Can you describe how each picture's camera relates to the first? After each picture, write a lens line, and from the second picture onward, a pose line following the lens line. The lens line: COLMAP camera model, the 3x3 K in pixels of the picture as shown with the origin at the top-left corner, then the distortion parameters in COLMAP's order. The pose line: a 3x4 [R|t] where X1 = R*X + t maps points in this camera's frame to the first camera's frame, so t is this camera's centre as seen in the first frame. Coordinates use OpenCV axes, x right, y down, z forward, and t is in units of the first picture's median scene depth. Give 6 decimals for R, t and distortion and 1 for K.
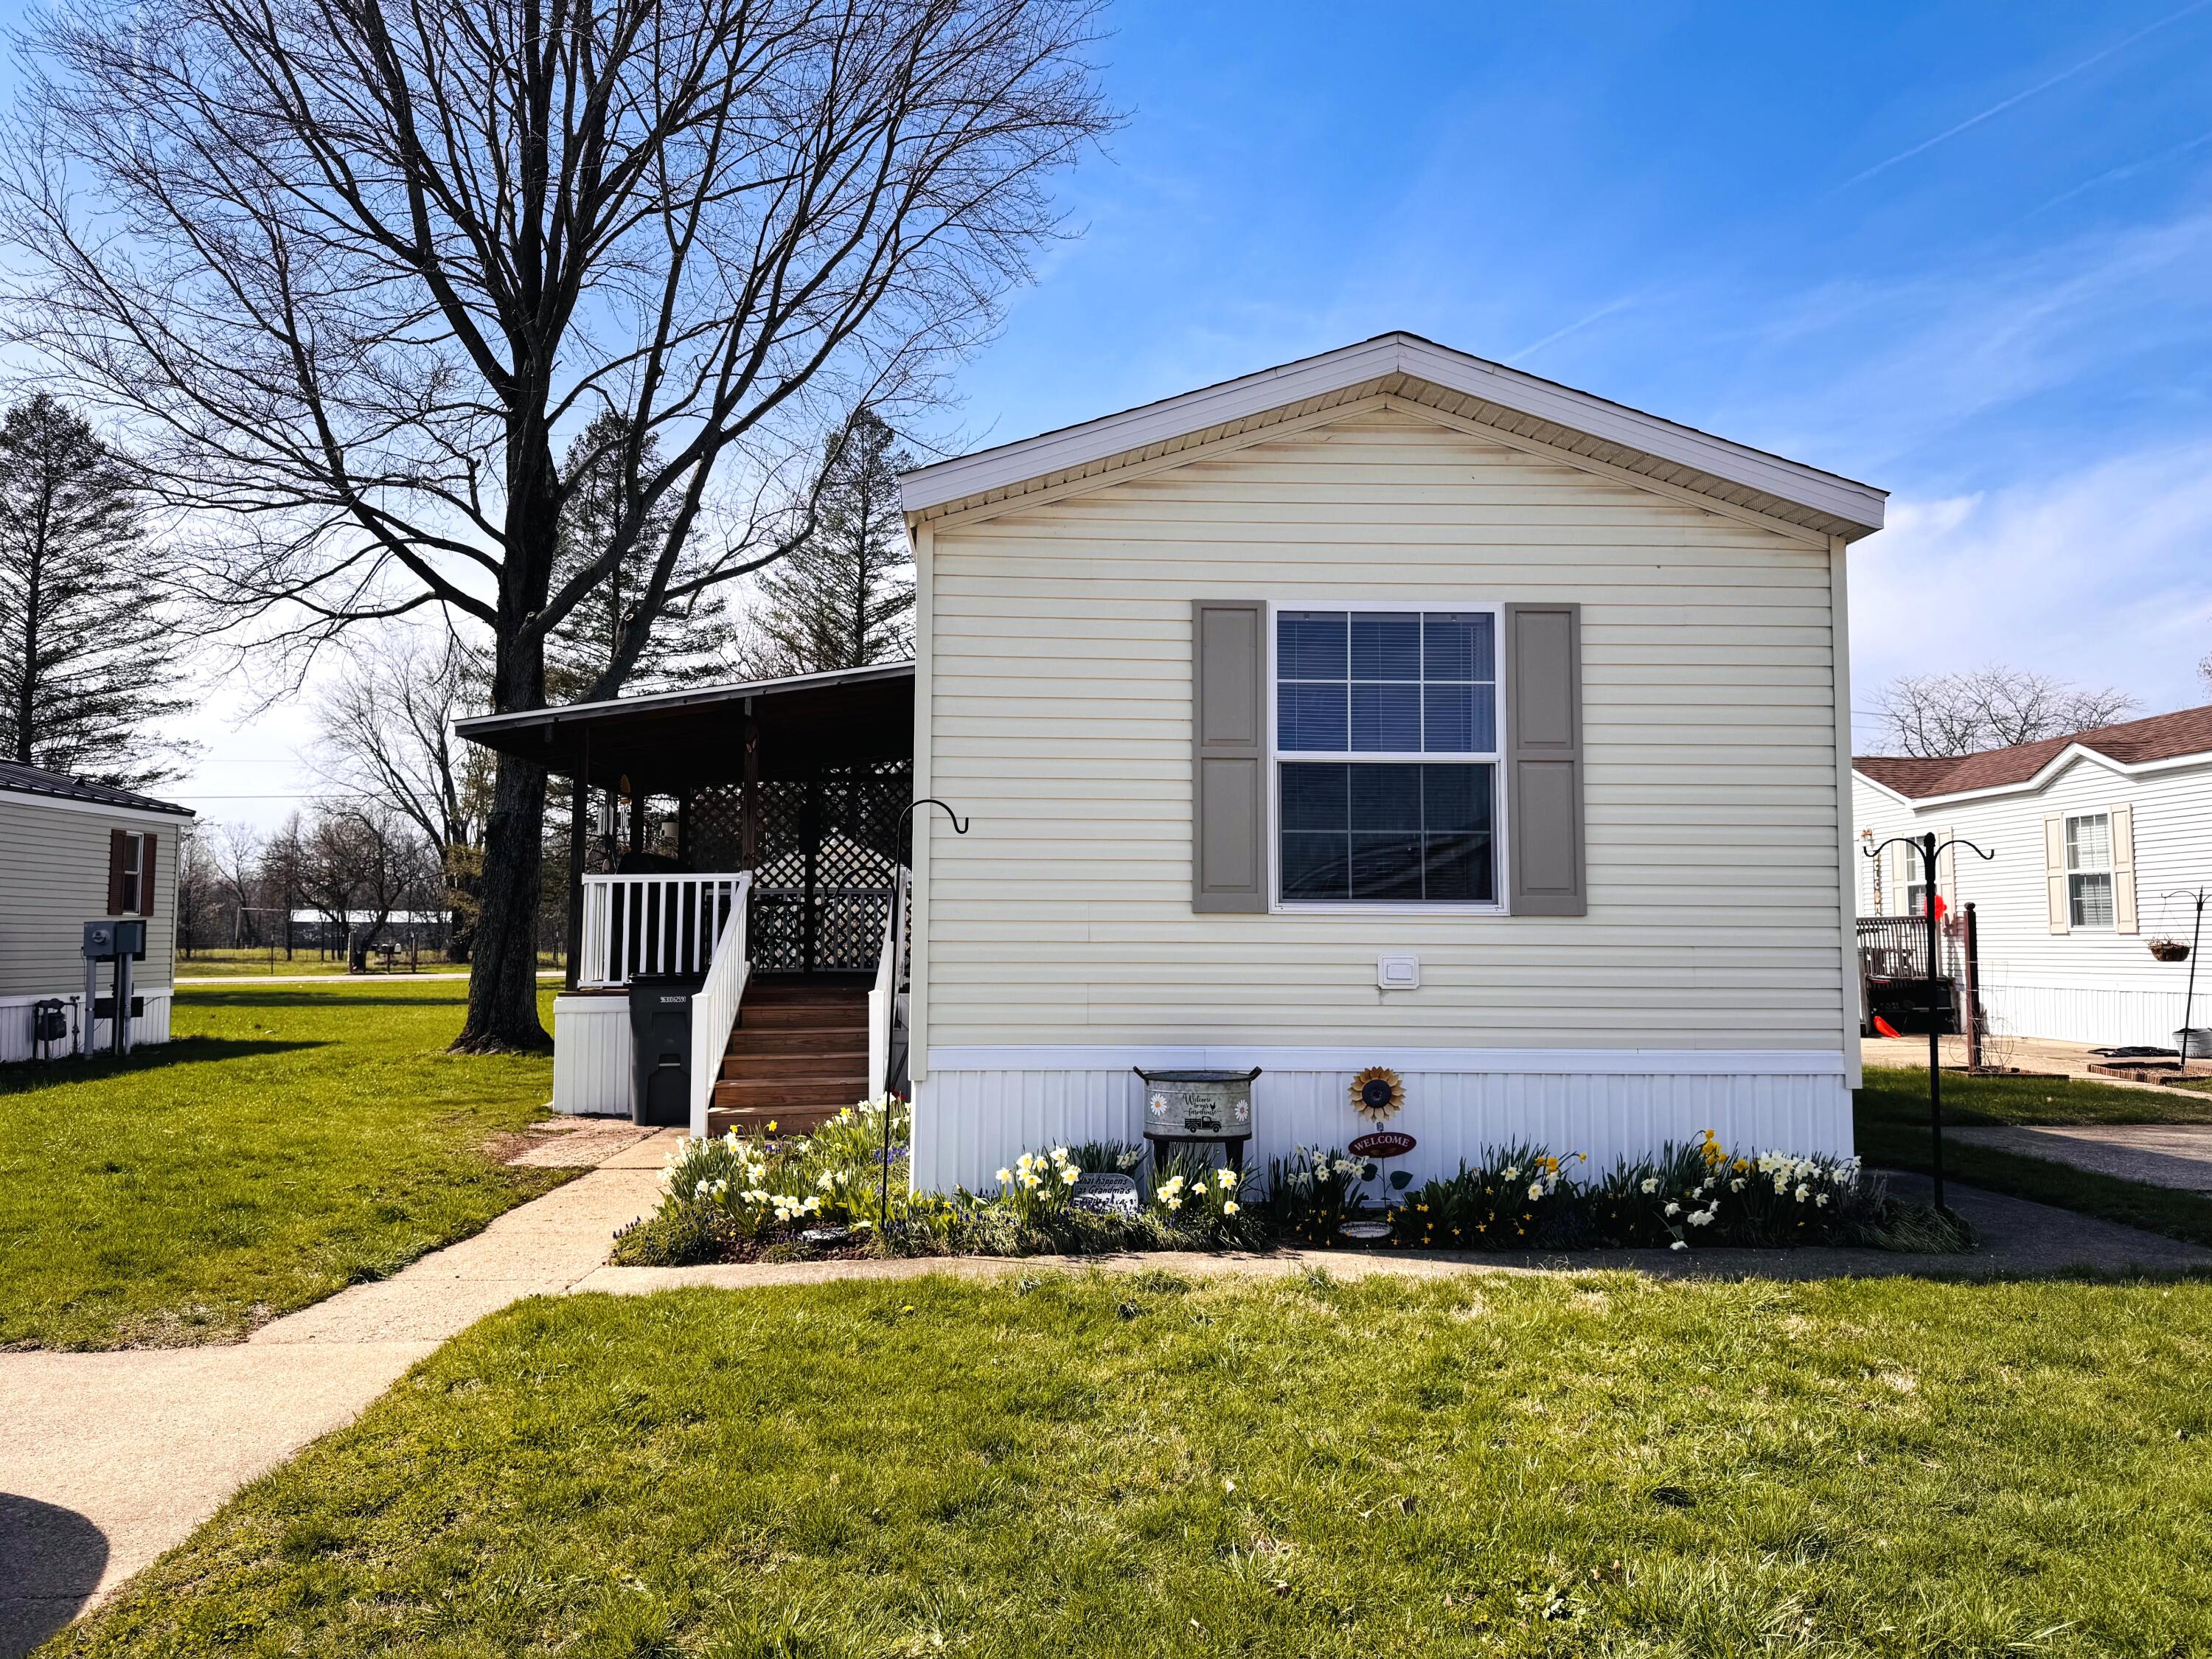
lens RADIAL K [[1575.6, 0, 1108.6], [0, 1575.6, 819.0], [0, 0, 1]] dist [0.040973, -0.004455]
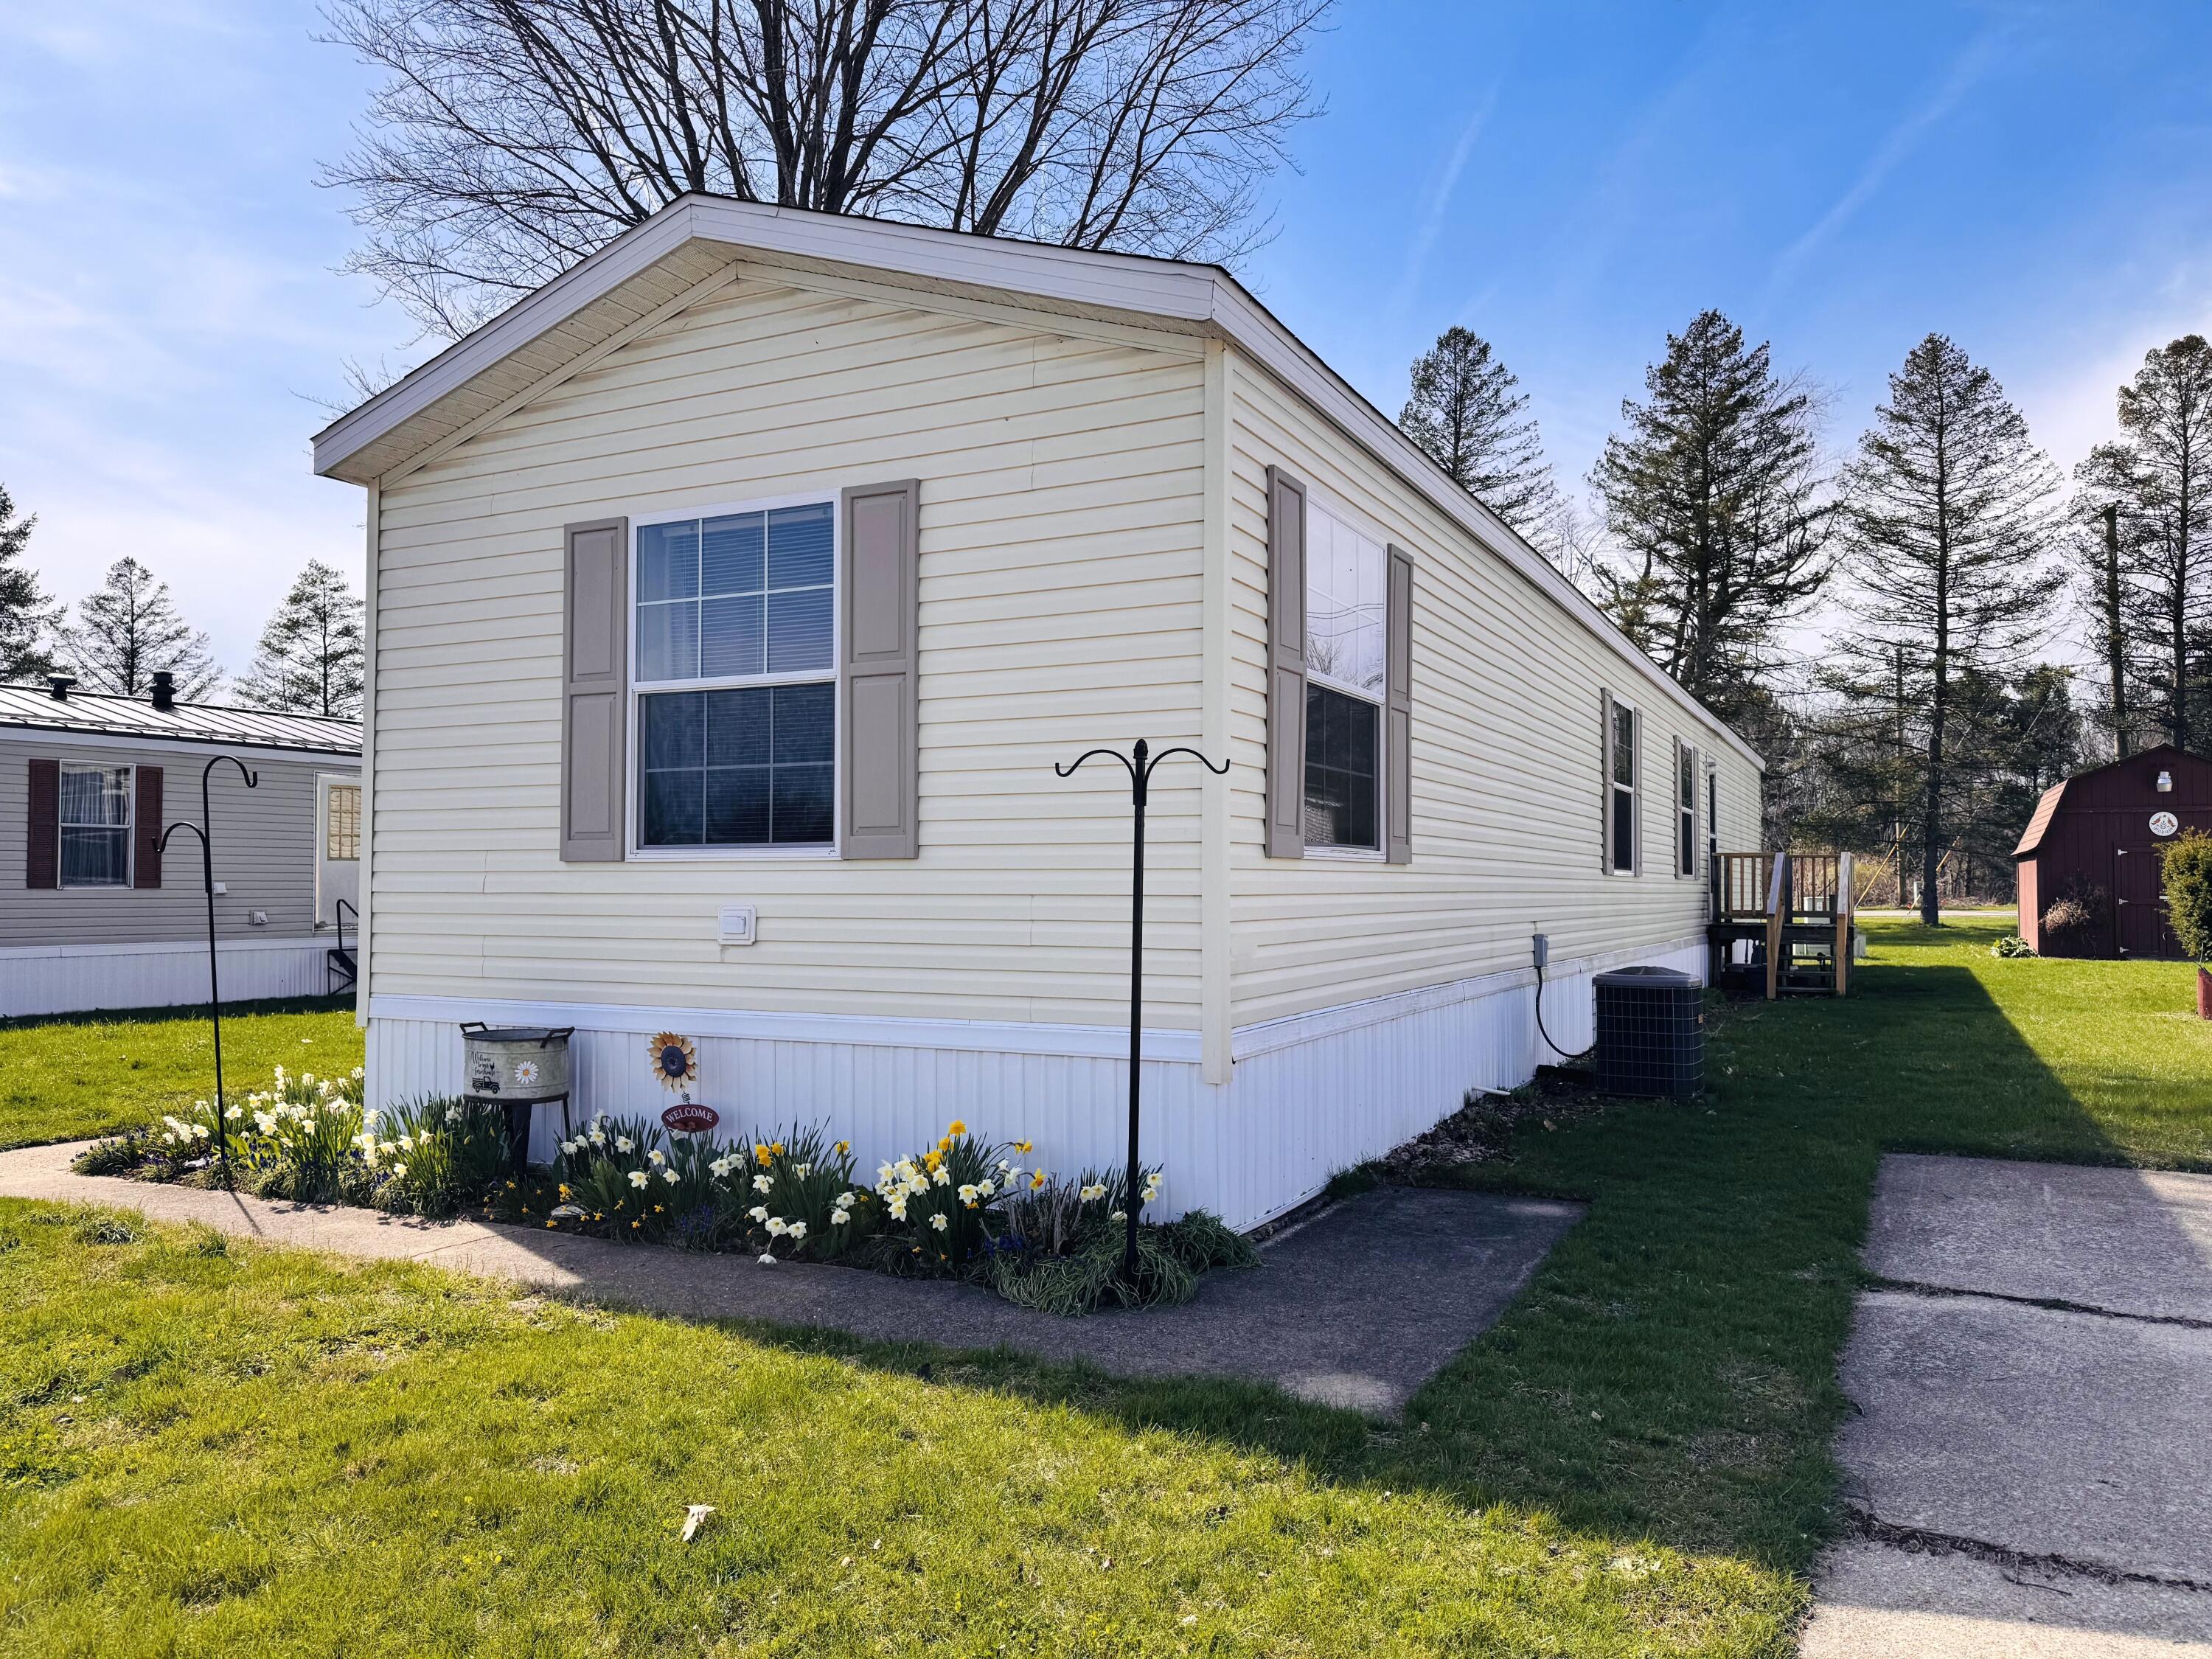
lens RADIAL K [[1575.6, 0, 1106.6], [0, 1575.6, 842.9], [0, 0, 1]] dist [0.040973, -0.004455]
pose [[0.882003, -0.017425, -0.470921, 0.775807], [0.041353, 0.998323, 0.040511, 0.023481], [0.469425, -0.055204, 0.881245, 0.318265]]
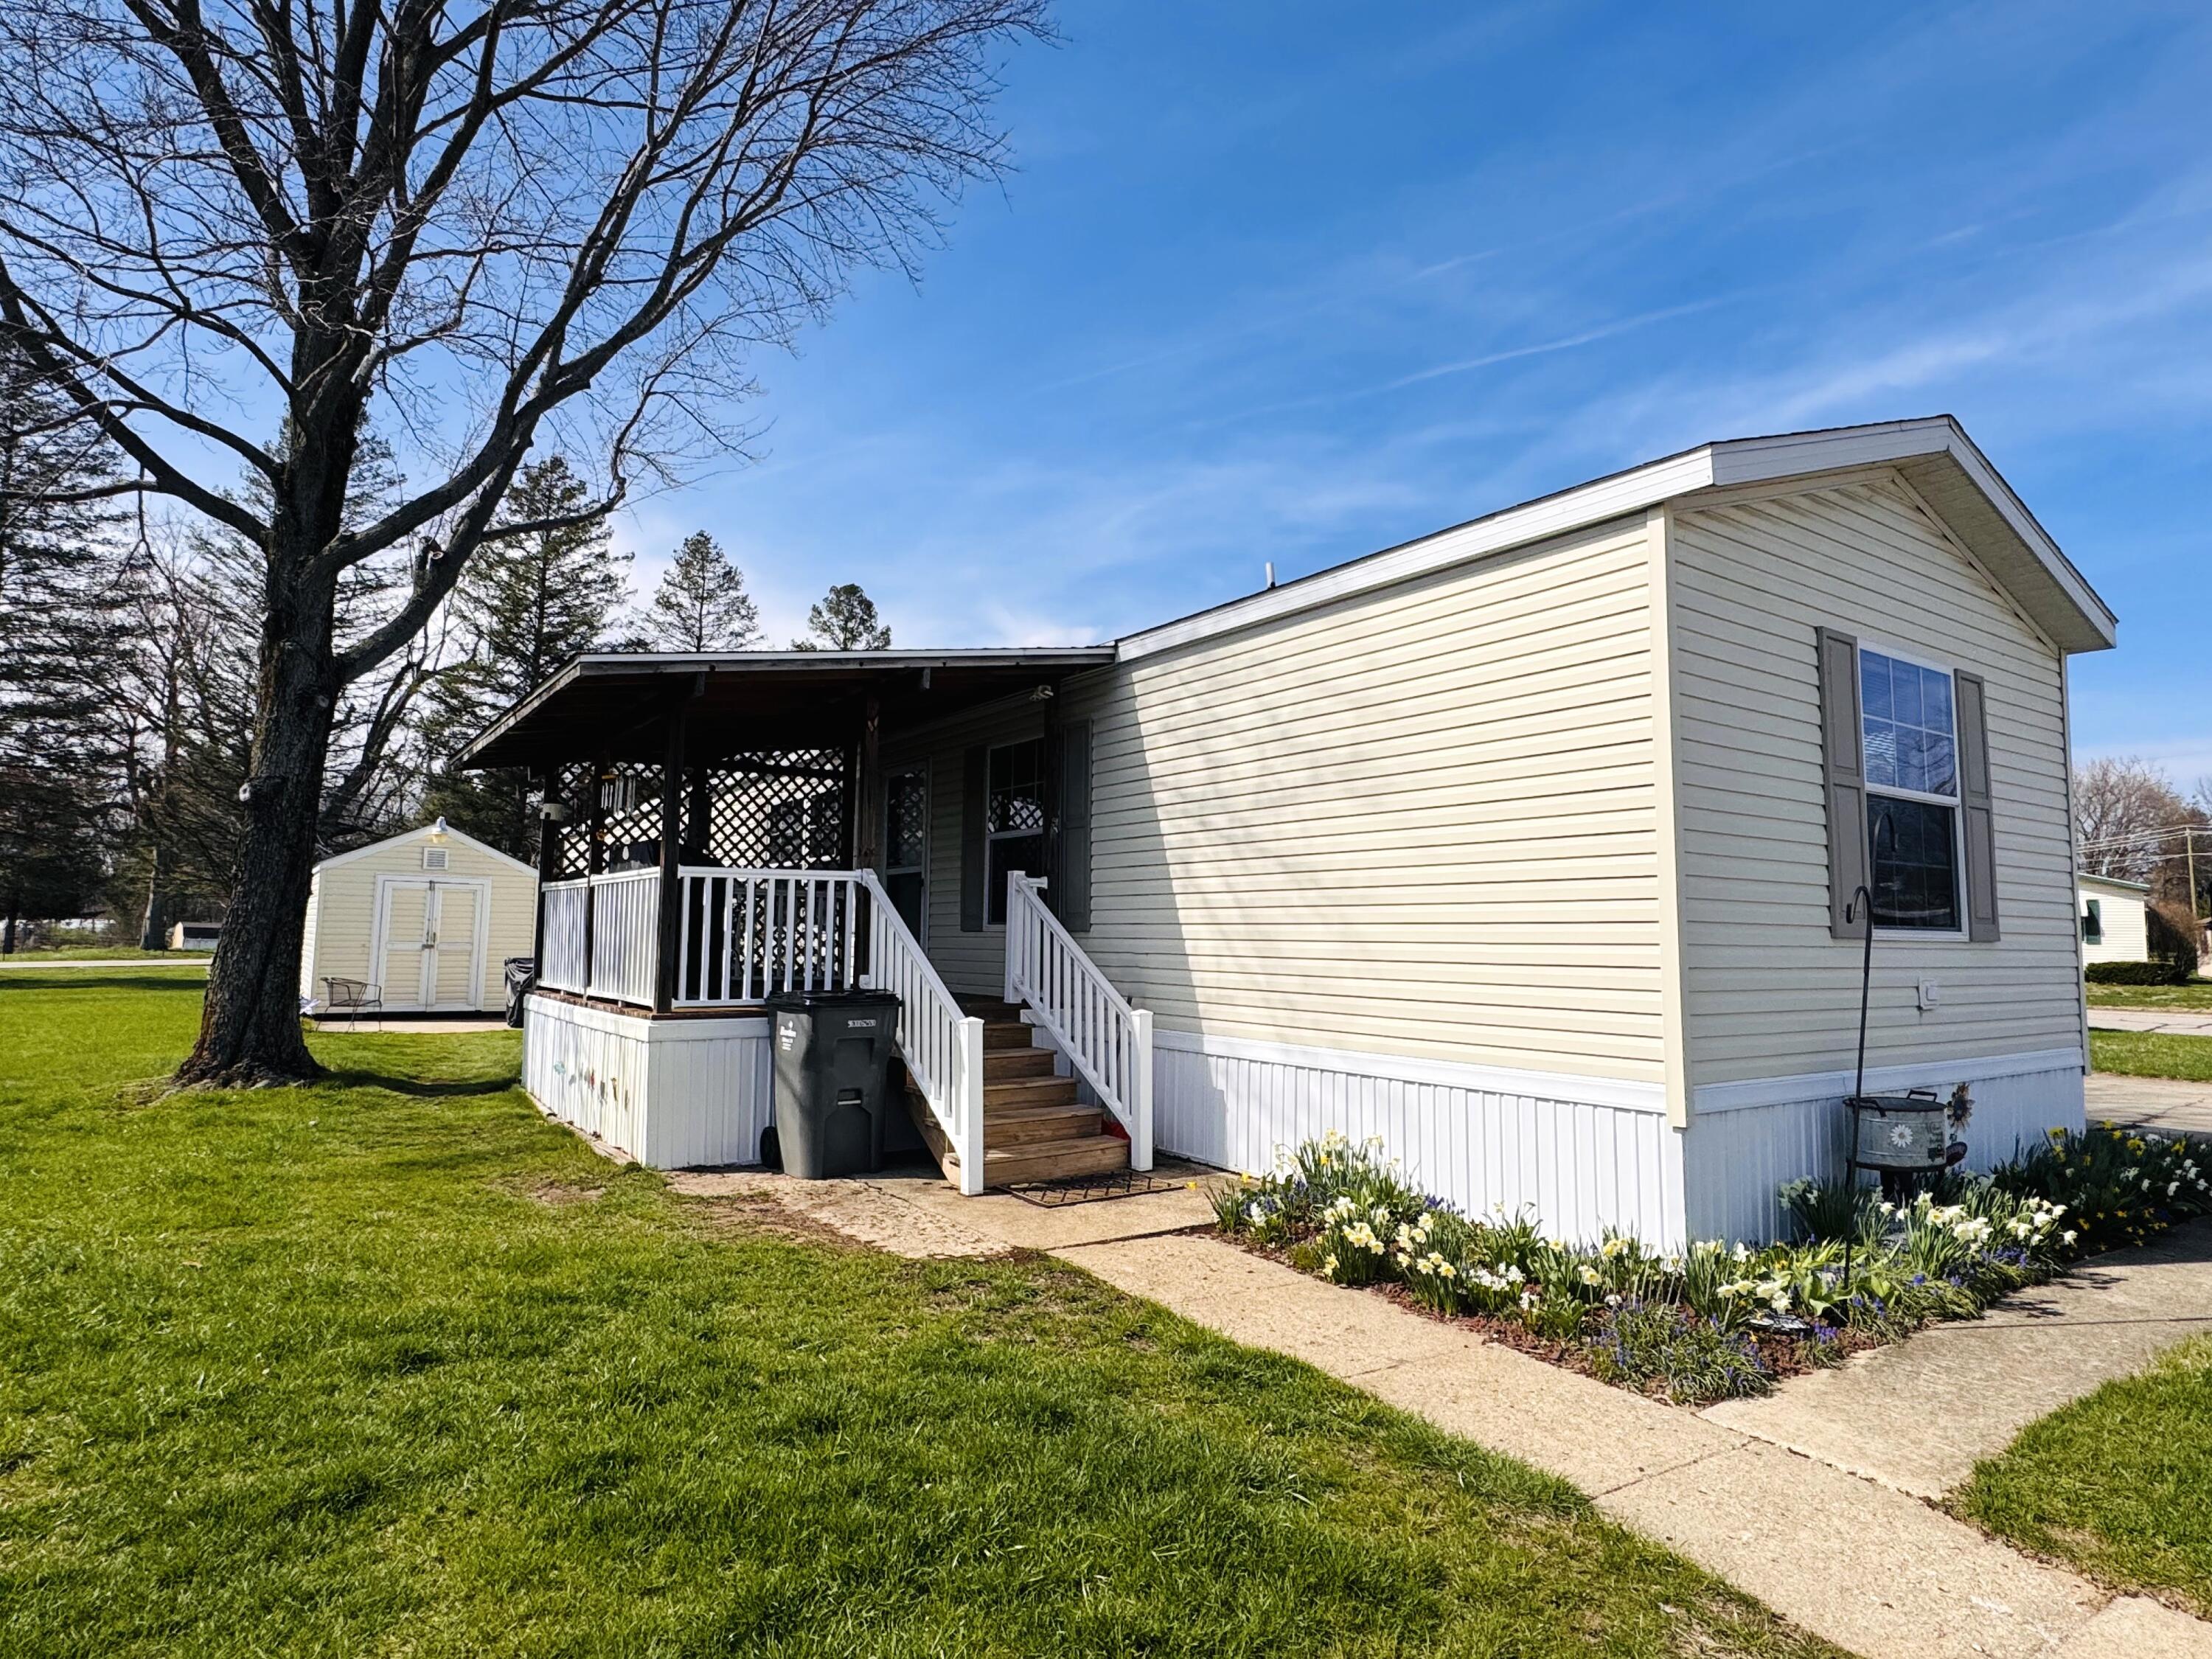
lens RADIAL K [[1249.7, 0, 1100.3], [0, 1249.7, 822.3], [0, 0, 1]] dist [-0.009004, -0.001322]
pose [[0.850414, 0.053801, 0.523356, -0.754490], [-0.049532, 0.998527, -0.022163, 0.026136], [-0.523777, -0.007075, 0.851826, 0.562187]]
